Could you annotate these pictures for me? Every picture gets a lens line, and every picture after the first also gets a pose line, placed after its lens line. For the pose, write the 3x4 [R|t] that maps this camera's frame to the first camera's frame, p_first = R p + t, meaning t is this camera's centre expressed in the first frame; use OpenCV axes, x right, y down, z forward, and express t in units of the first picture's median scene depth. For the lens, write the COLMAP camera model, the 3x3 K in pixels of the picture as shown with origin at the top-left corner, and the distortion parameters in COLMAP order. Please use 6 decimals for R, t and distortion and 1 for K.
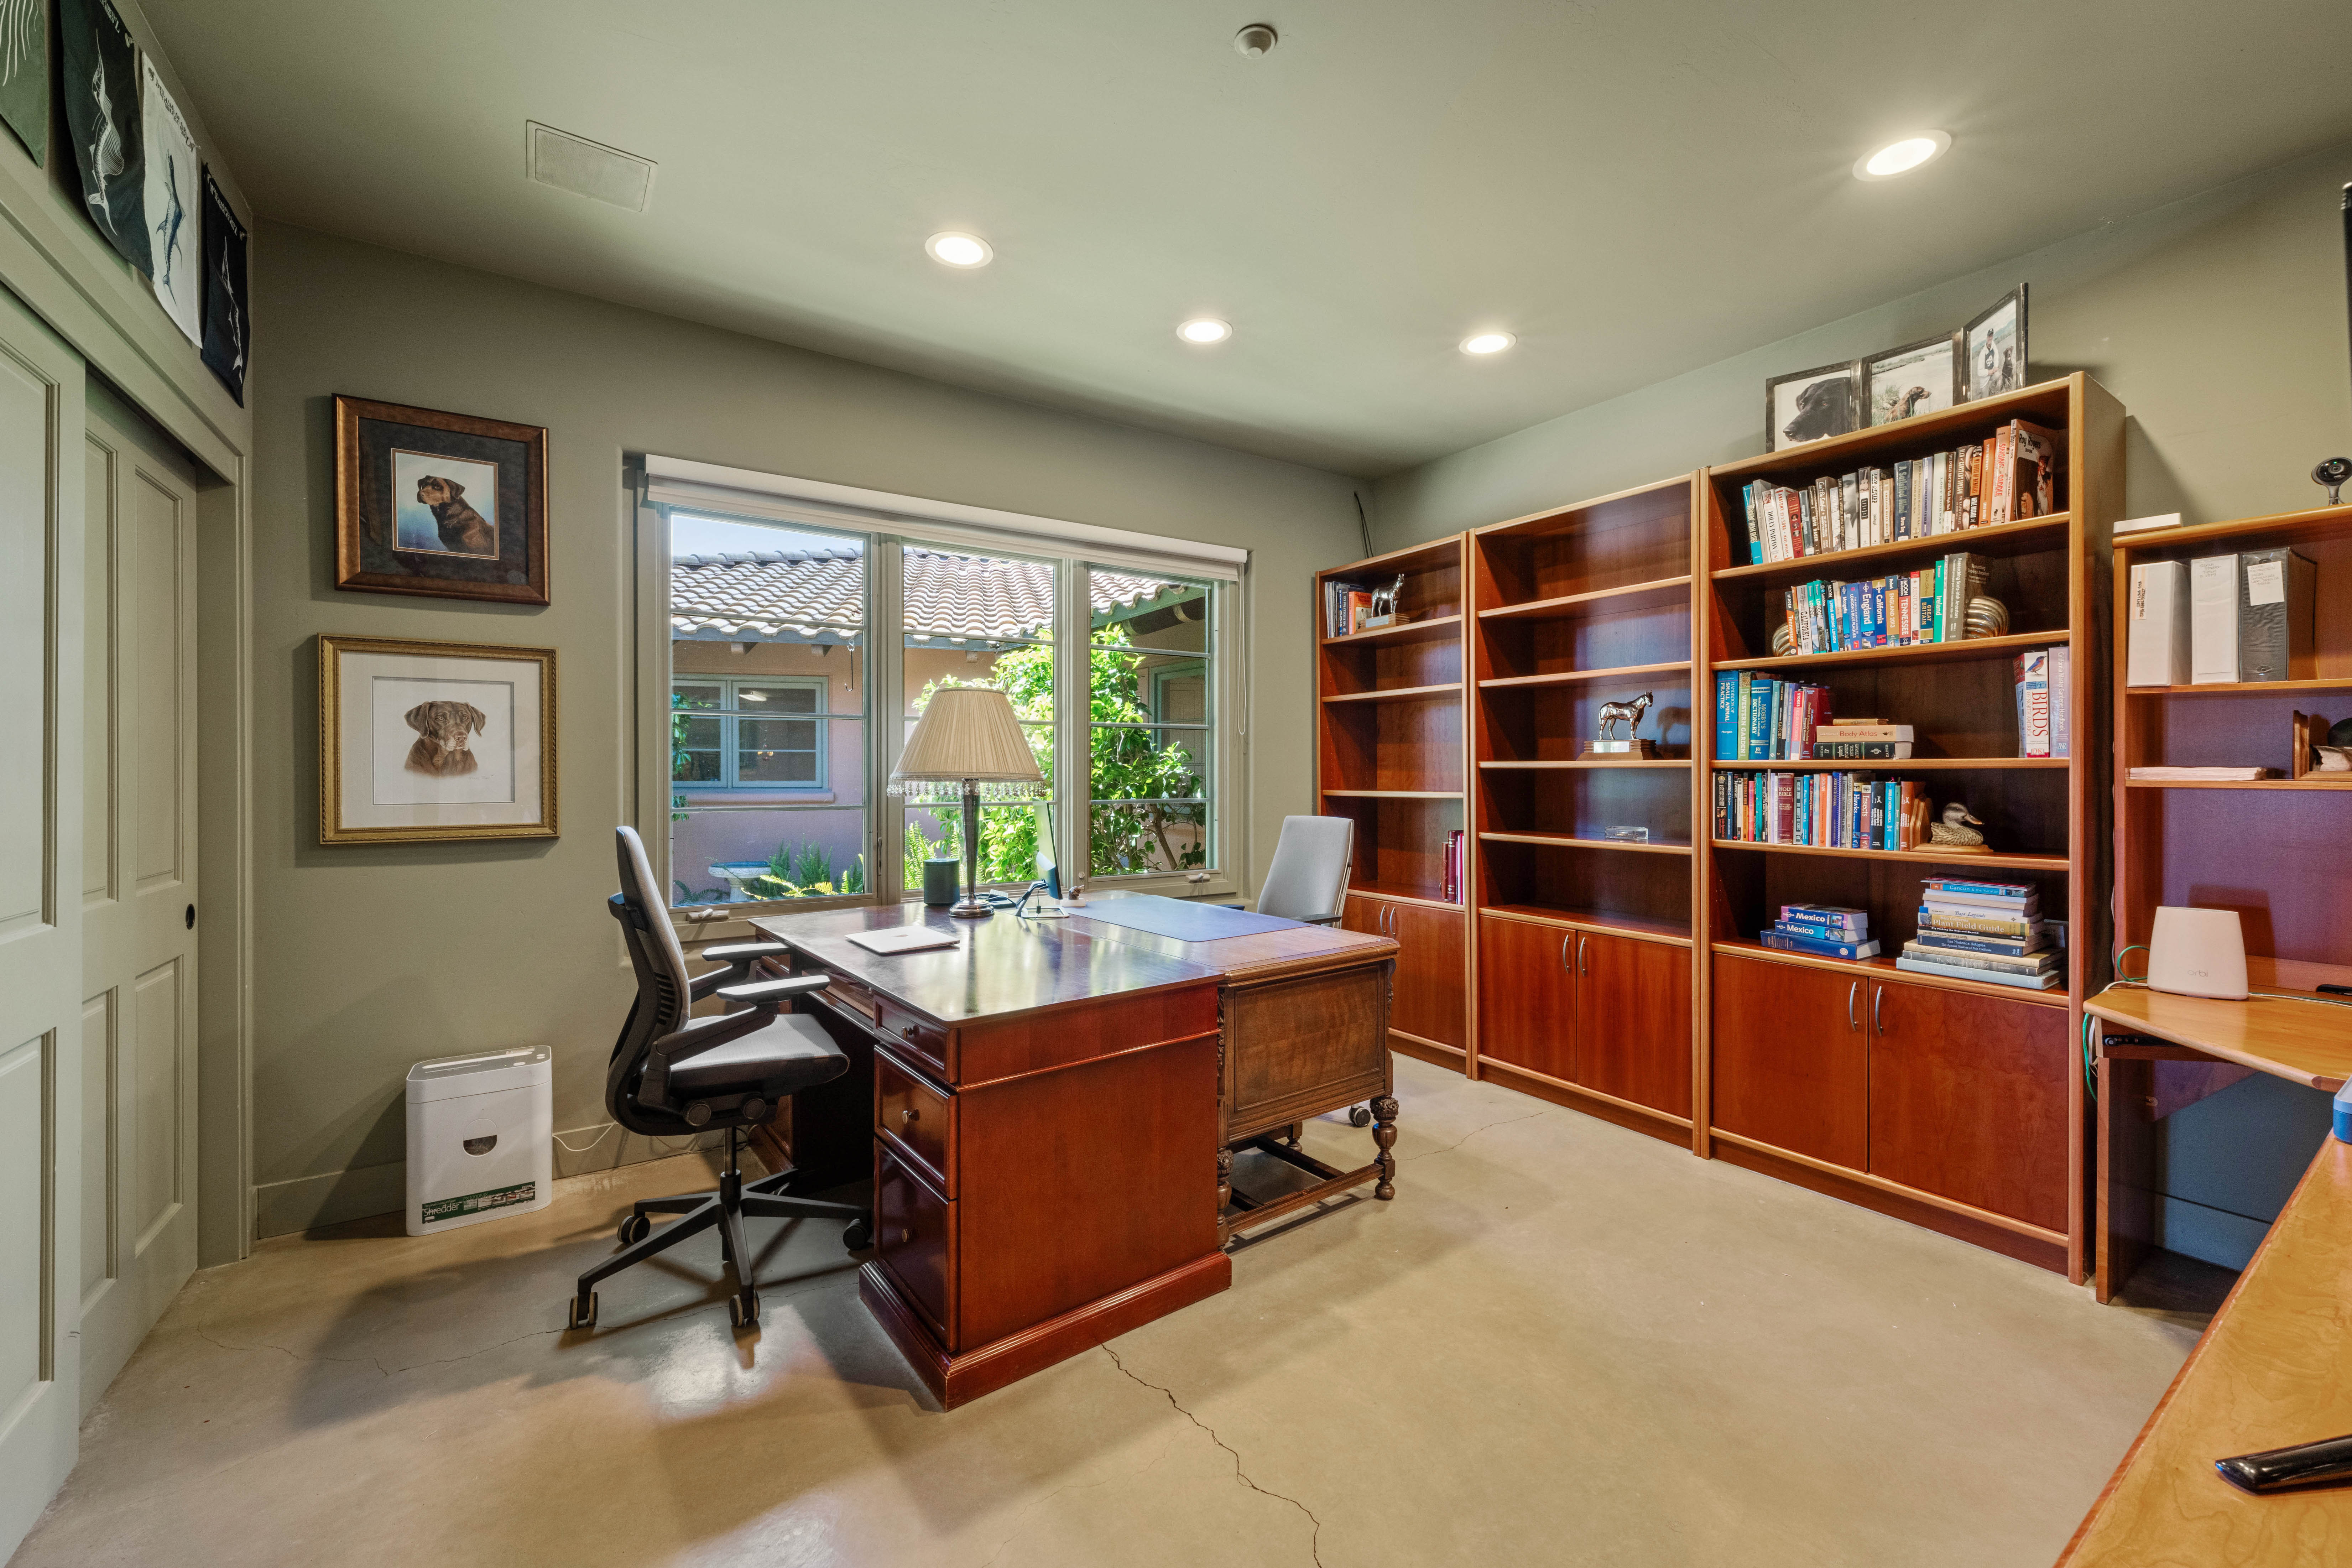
lens RADIAL K [[934.1, 0, 1182.4], [0, 934.1, 771.8], [0, 0, 1]] dist [-0.002064, 0.000426]
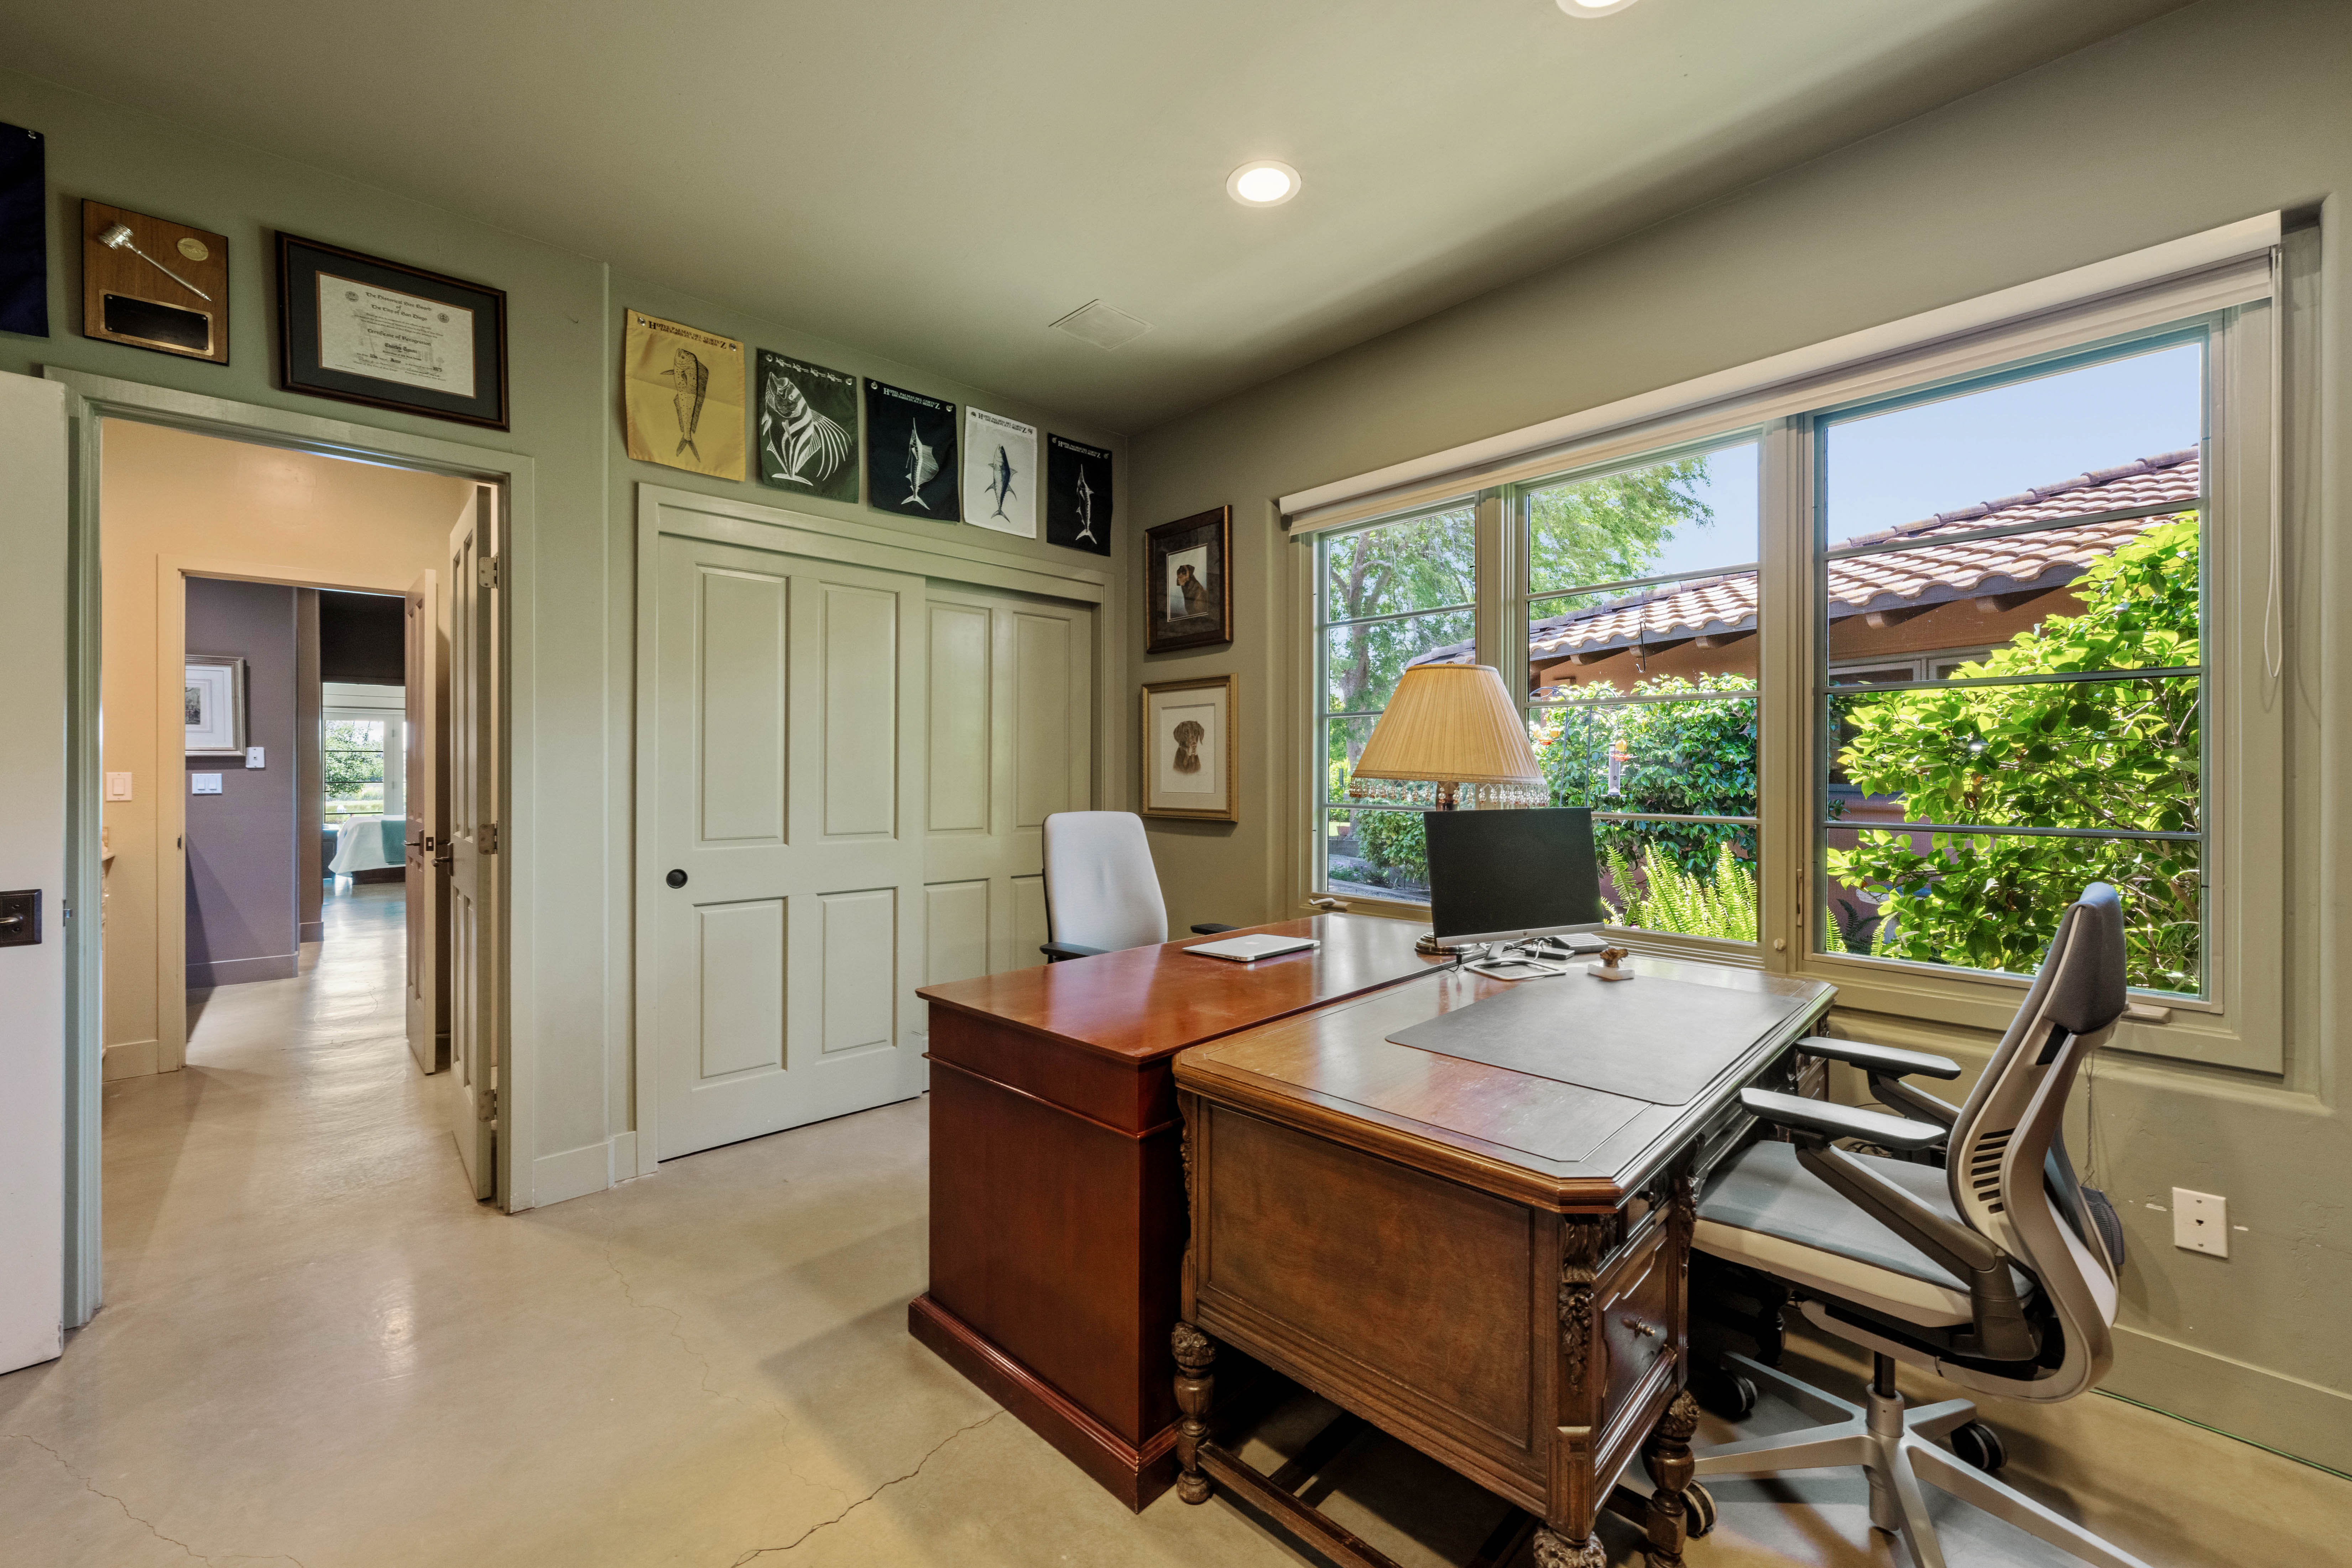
lens RADIAL K [[945.2, 0, 1192.8], [0, 945.2, 768.7], [0, 0, 1]] dist [0.000840, 0.000169]
pose [[0.157656, -0.005195, -0.987480, 0.663801], [-0.002904, 0.999979, -0.005725, 0.005755], [0.987490, 0.003770, 0.157637, 0.822080]]
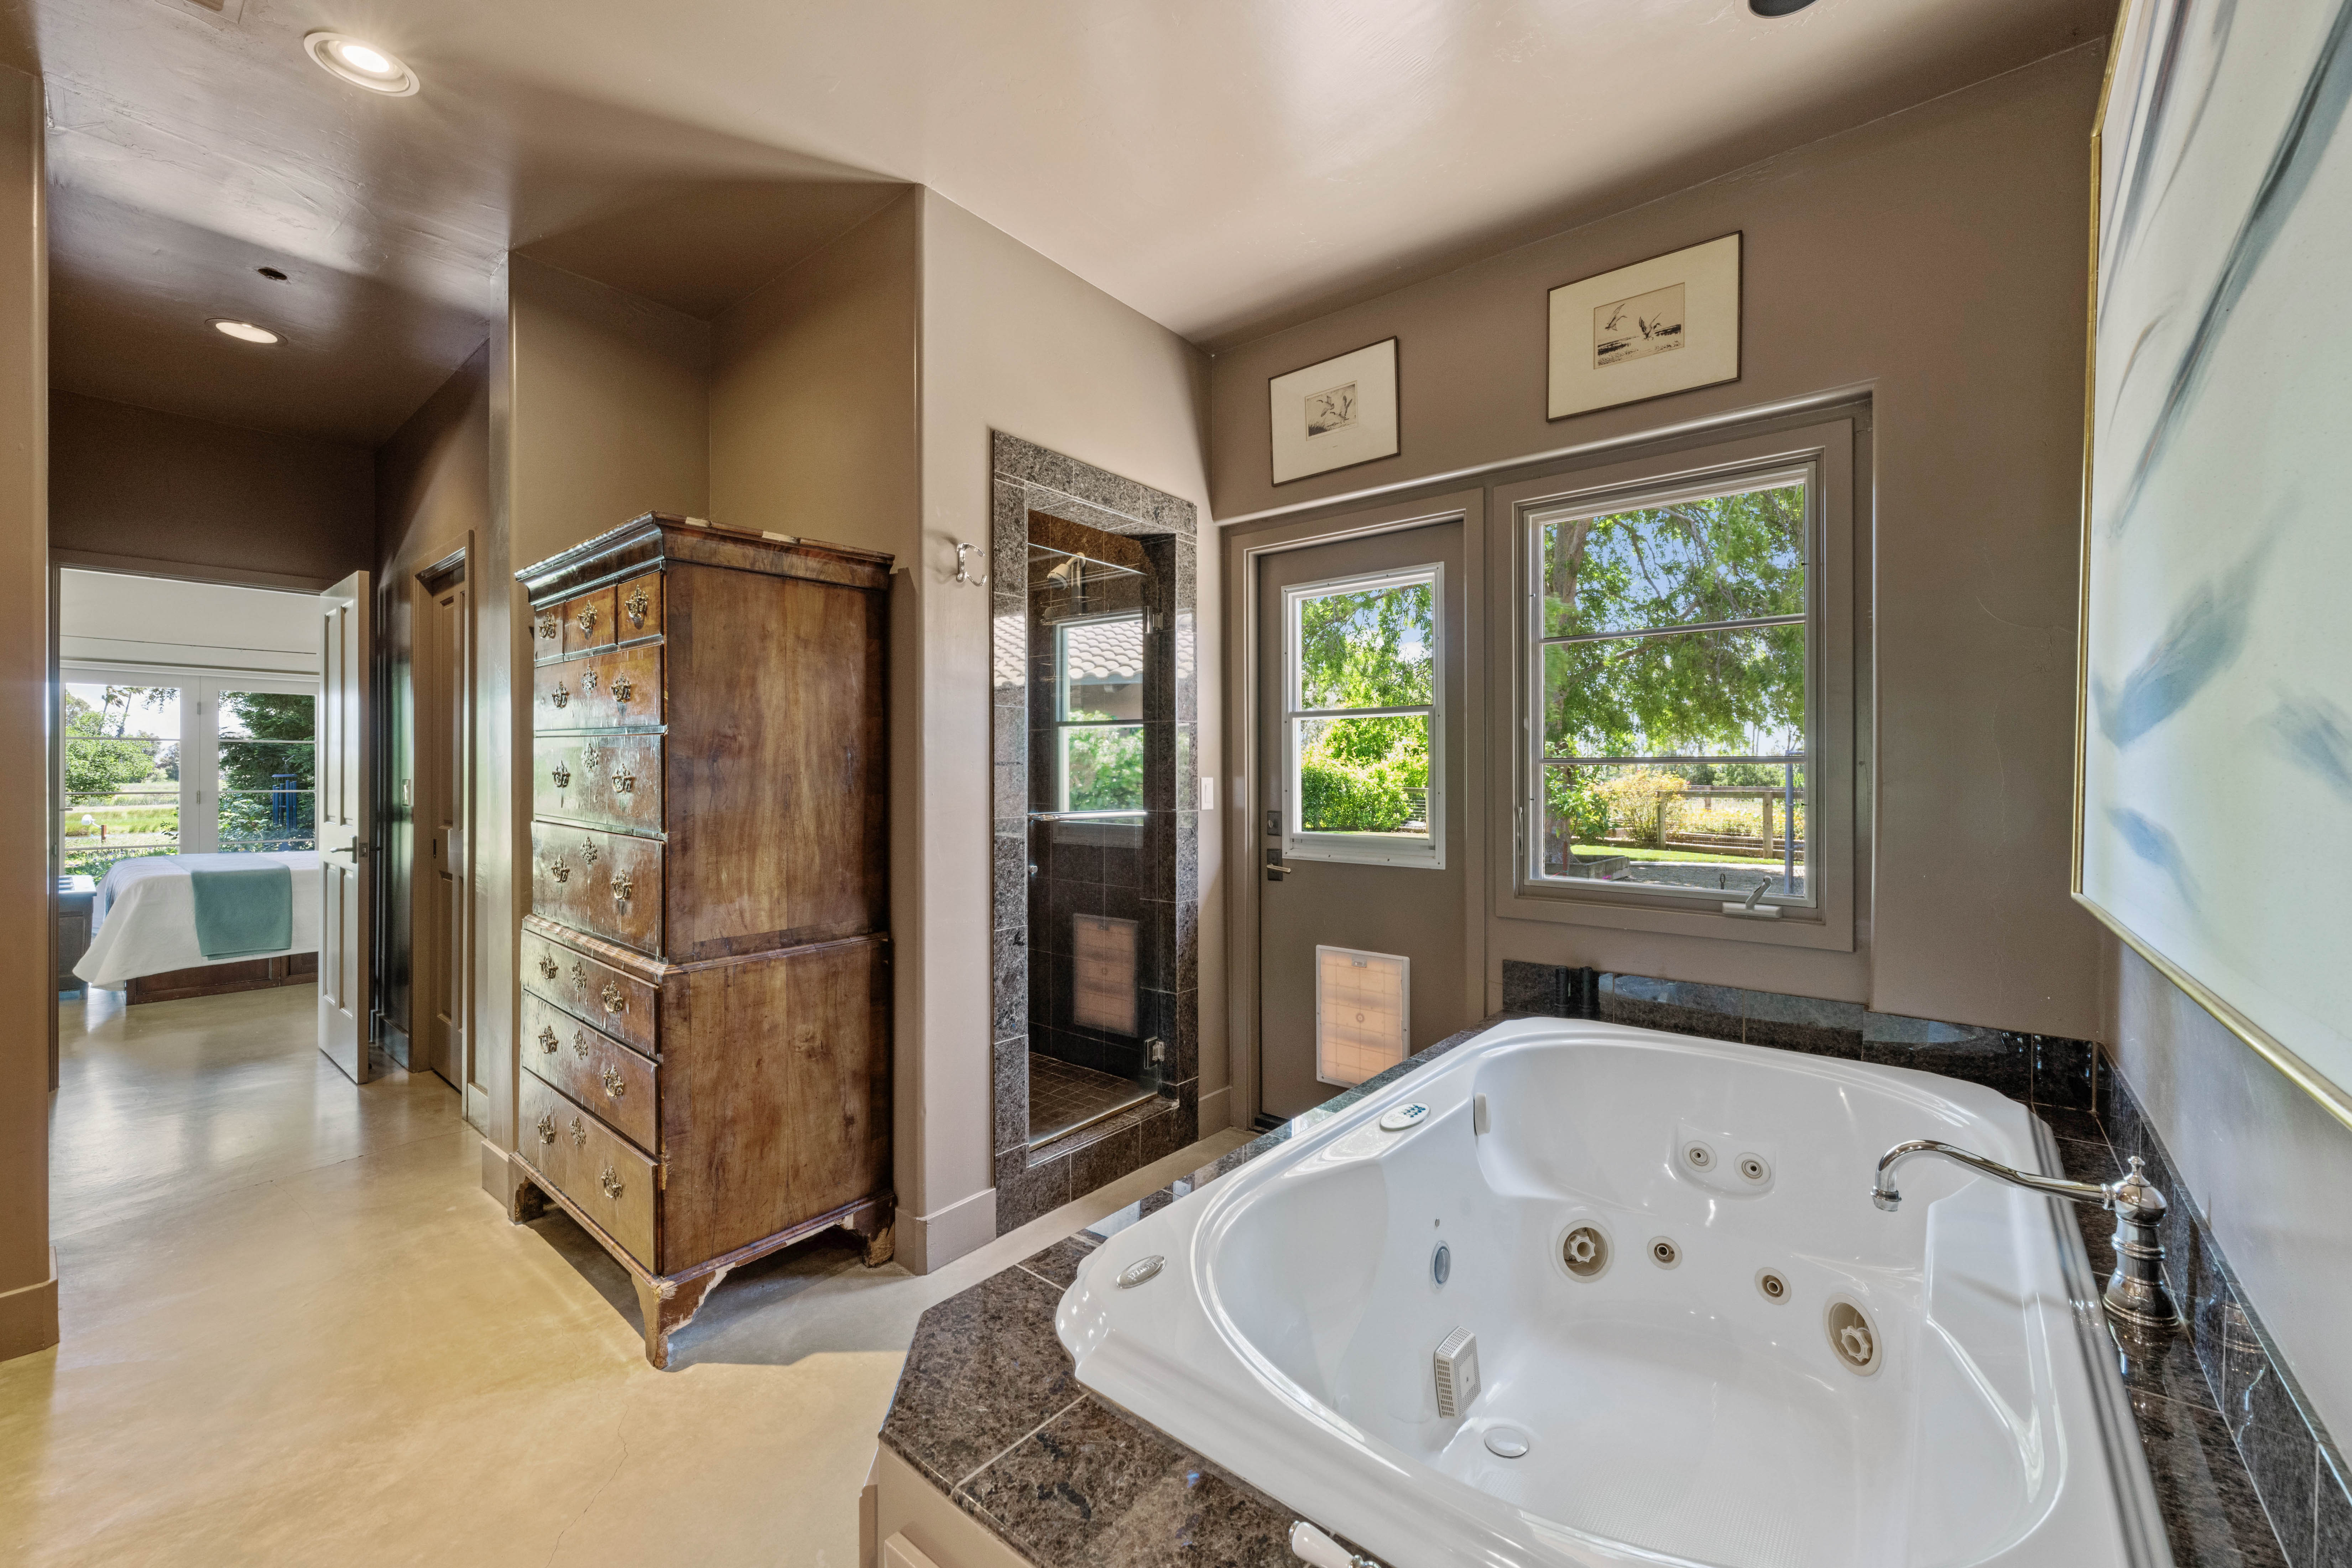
lens RADIAL K [[934.1, 0, 1182.4], [0, 934.1, 771.8], [0, 0, 1]] dist [-0.002064, 0.000426]
pose [[0.287560, -0.004108, -0.957754, -1.318143], [-0.006183, 0.999962, -0.006145, -0.002700], [0.957743, 0.007688, 0.287524, -0.485760]]
